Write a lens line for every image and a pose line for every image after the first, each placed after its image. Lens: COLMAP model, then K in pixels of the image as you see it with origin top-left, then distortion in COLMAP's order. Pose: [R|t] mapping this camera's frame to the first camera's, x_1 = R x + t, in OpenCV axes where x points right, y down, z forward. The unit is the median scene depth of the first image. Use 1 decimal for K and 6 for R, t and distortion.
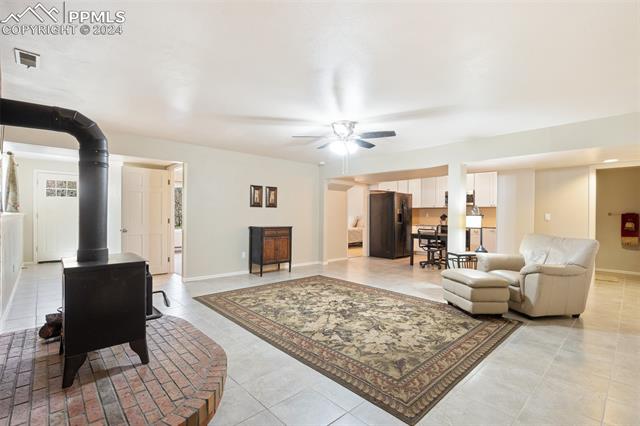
lens RADIAL K [[301.0, 0, 319.3], [0, 301.0, 214.2], [0, 0, 1]] dist [0.000292, -0.000975]
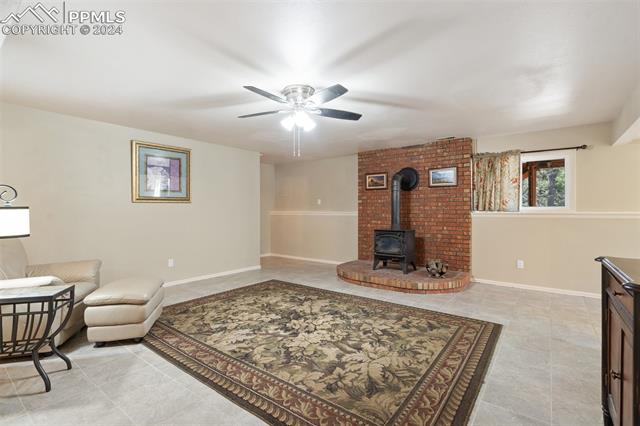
lens RADIAL K [[301.0, 0, 320.3], [0, 301.0, 213.1], [0, 0, 1]] dist [0.000292, -0.000975]
pose [[-0.986119, -0.008210, -0.165836, 0.159409], [-0.009068, 0.999949, 0.004416, 0.006373], [0.165791, 0.005858, -0.986143, 1.862634]]
